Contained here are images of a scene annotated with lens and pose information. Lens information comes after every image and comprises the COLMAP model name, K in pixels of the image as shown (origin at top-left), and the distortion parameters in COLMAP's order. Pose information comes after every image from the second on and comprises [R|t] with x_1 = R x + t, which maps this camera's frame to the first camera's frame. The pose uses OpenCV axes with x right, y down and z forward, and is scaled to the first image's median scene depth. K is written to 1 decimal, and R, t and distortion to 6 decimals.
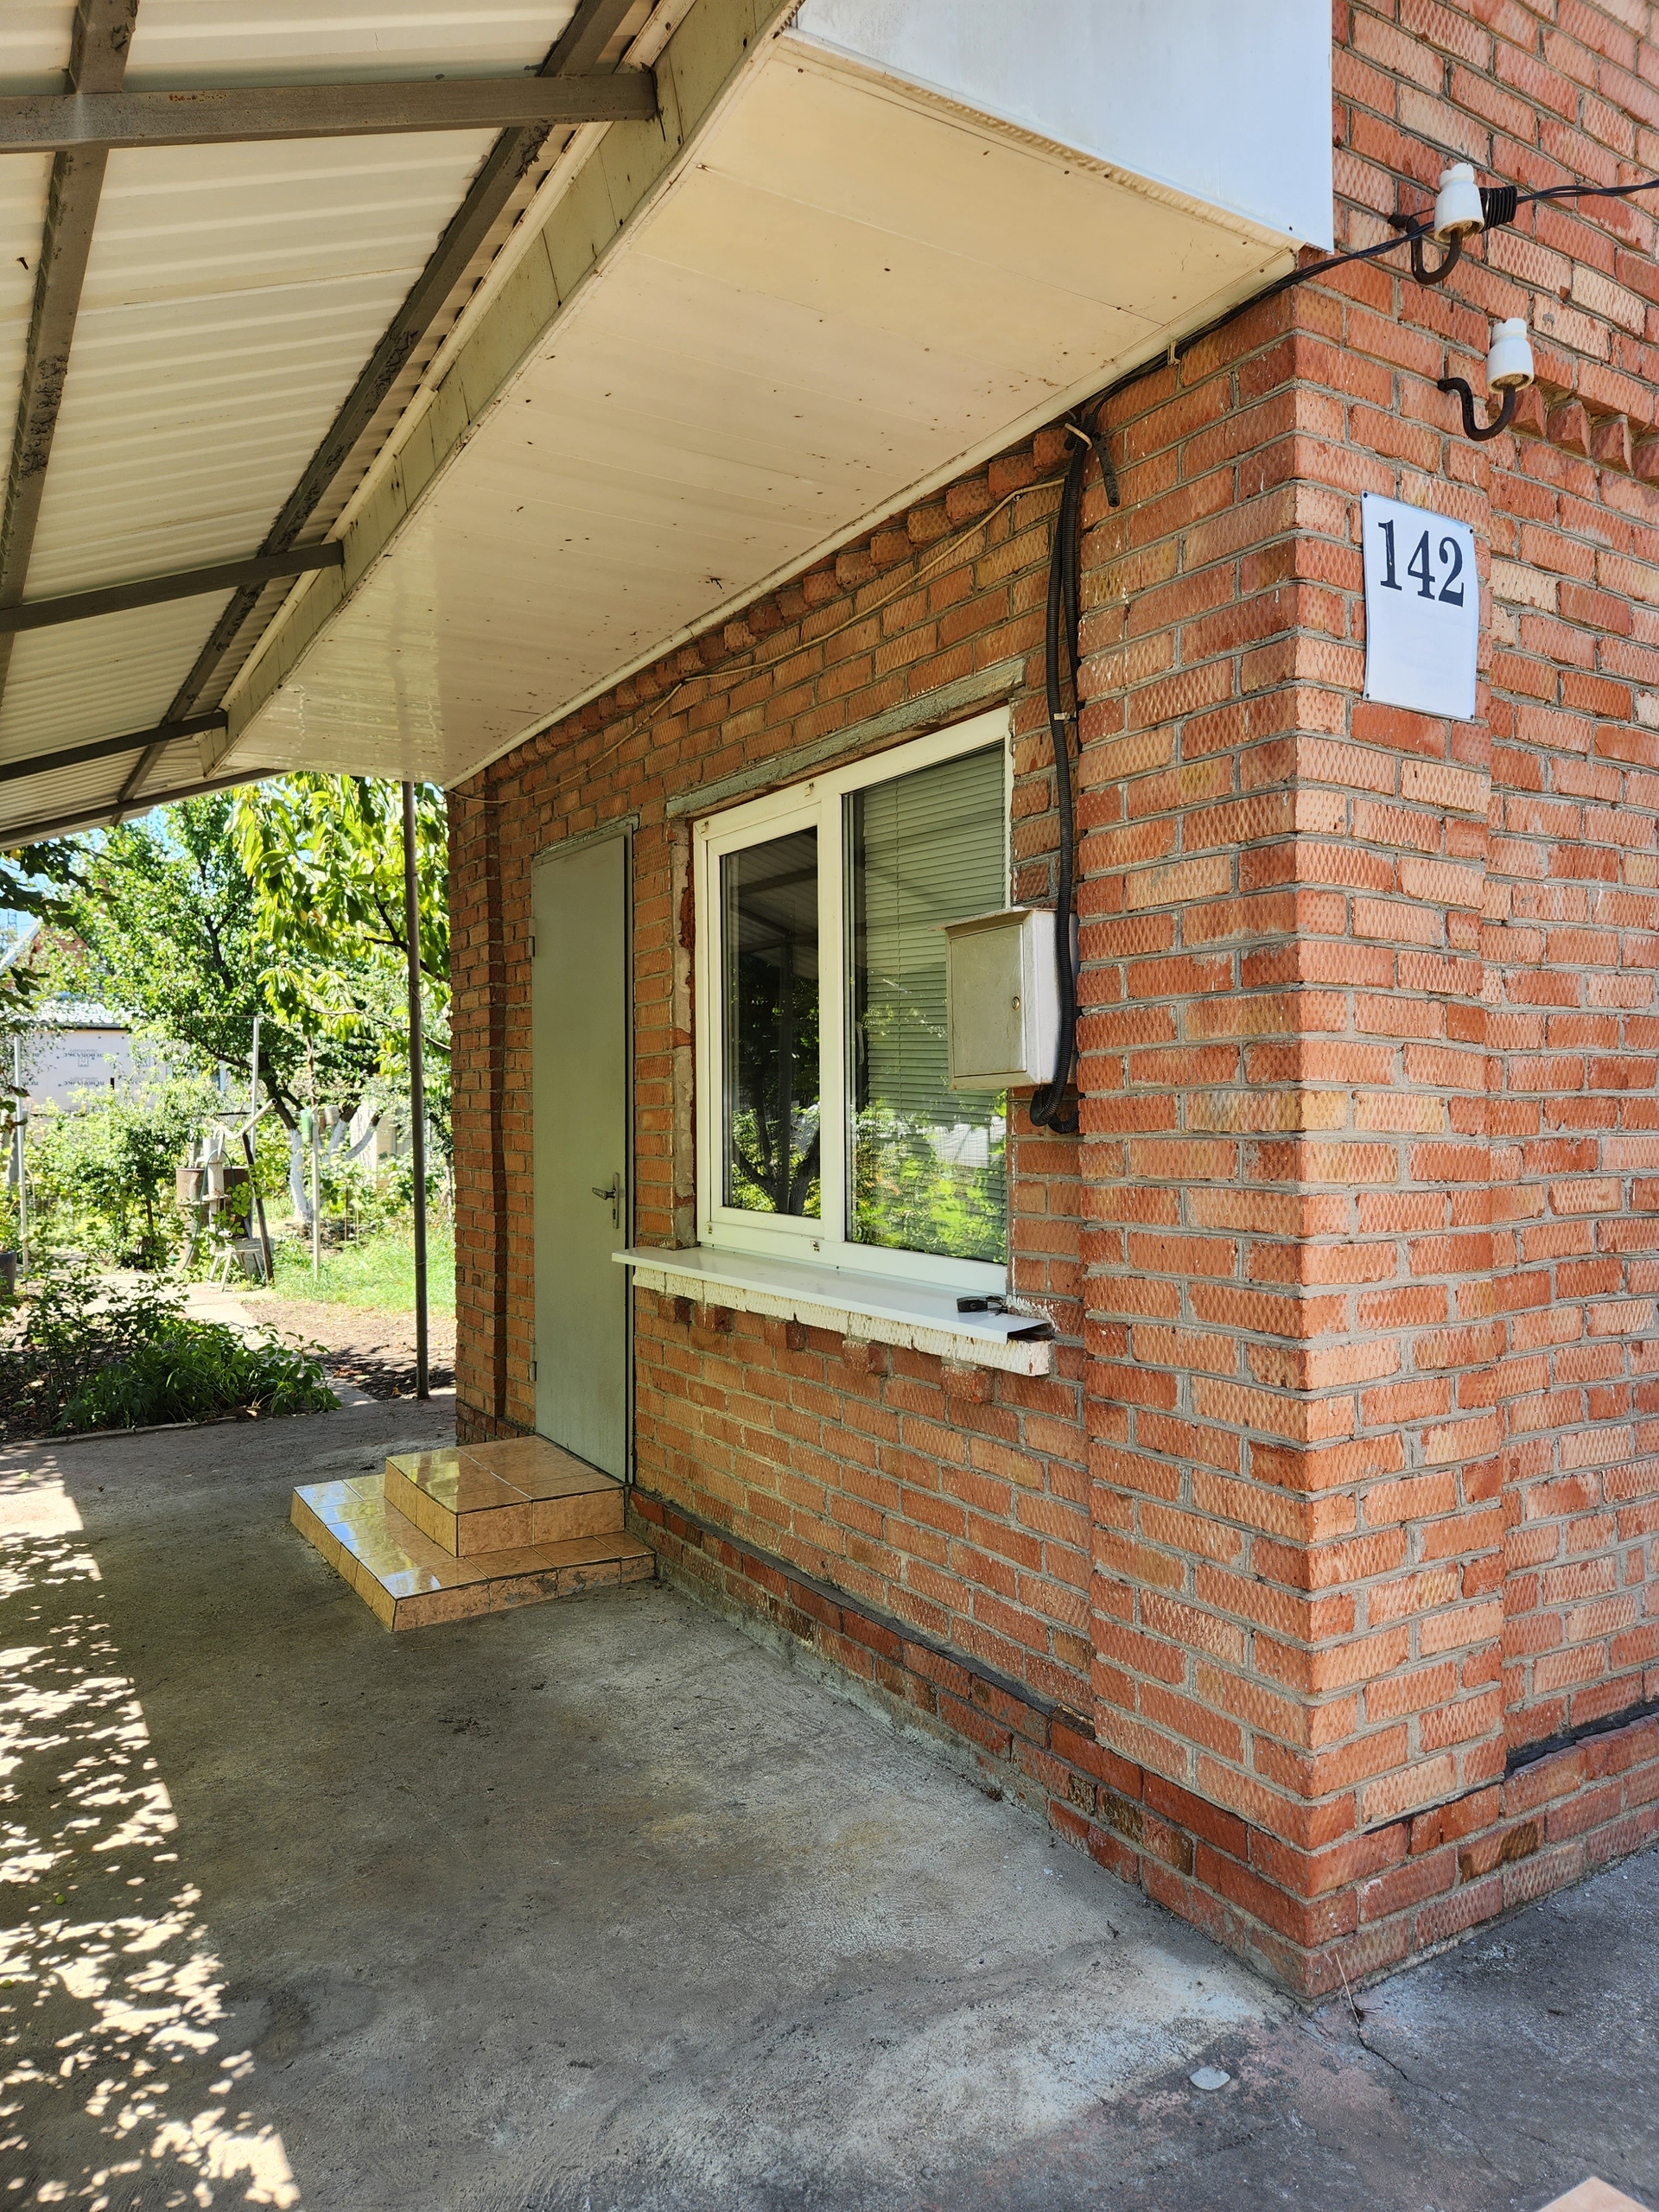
lens RADIAL K [[1494.0, 0, 830.2], [0, 1494.0, 1111.4], [0, 0, 1]] dist [0.075120, -0.063264]
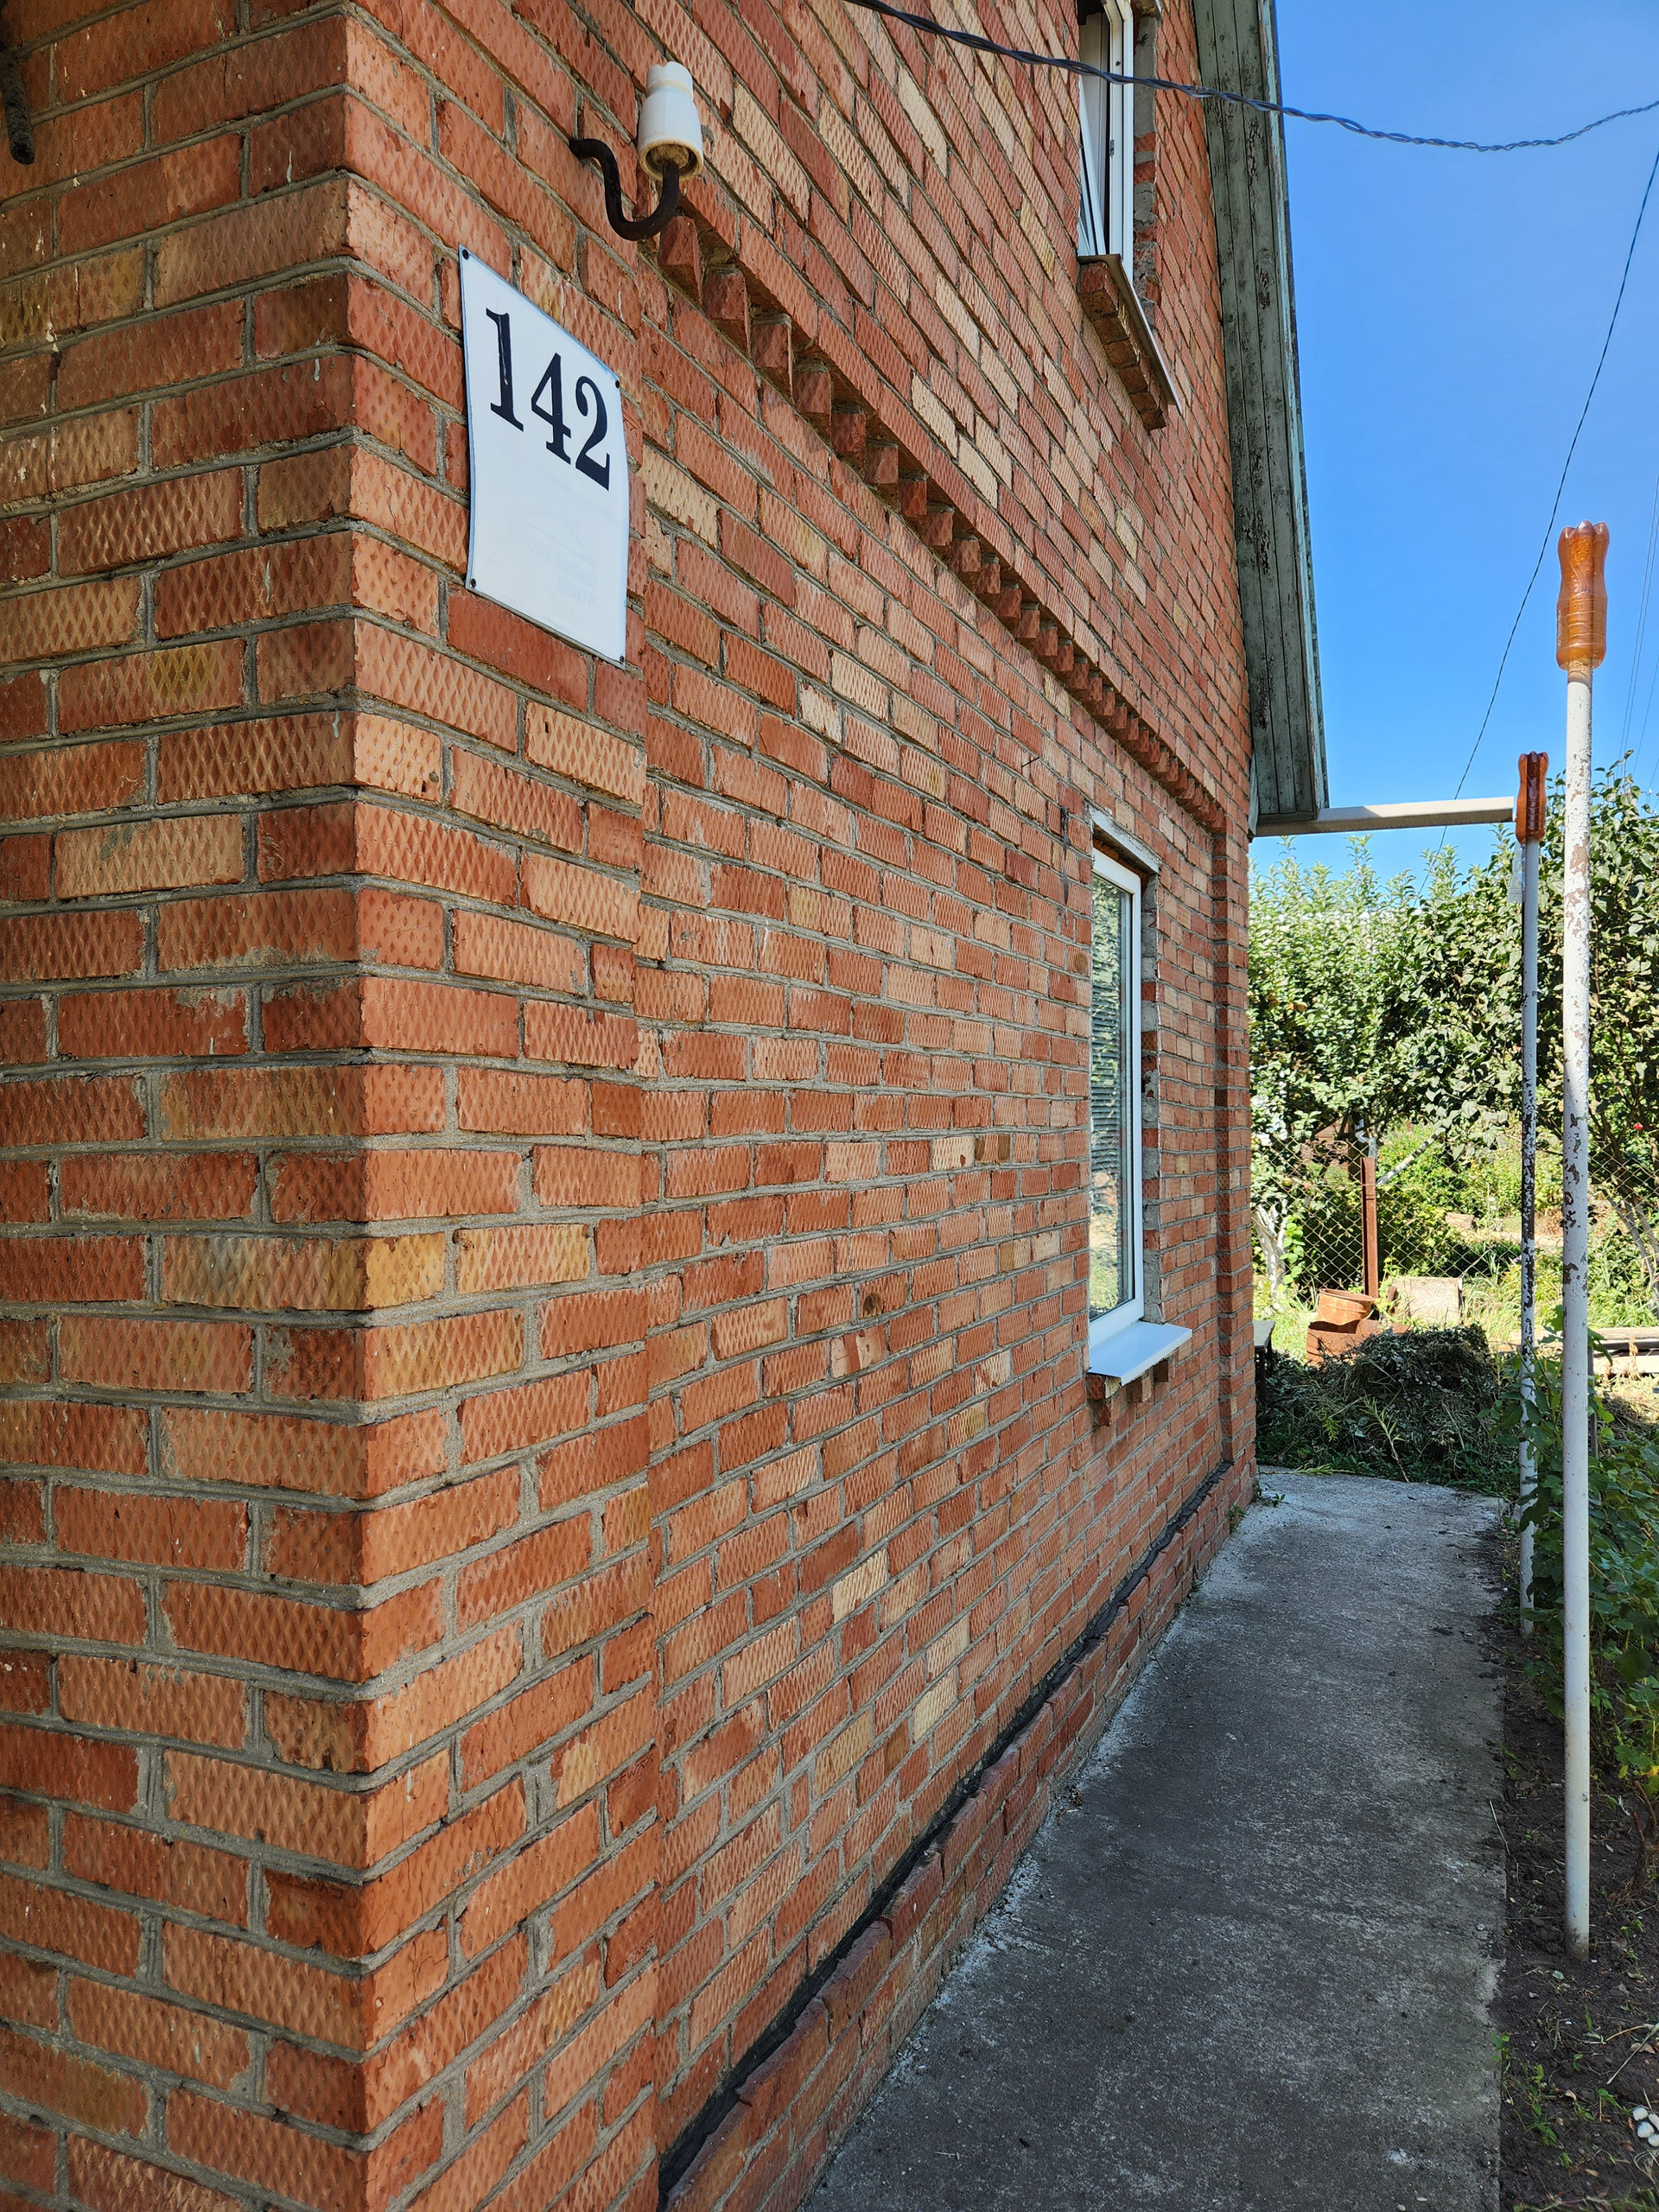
lens RADIAL K [[1494.0, 0, 832.8], [0, 1494.0, 1106.5], [0, 0, 1]] dist [0.075120, -0.063264]
pose [[0.839213, 0.005965, 0.543770, 0.139632], [0.000300, 0.999935, -0.011432, -0.053151], [-0.543802, 0.009757, 0.839157, 0.391837]]
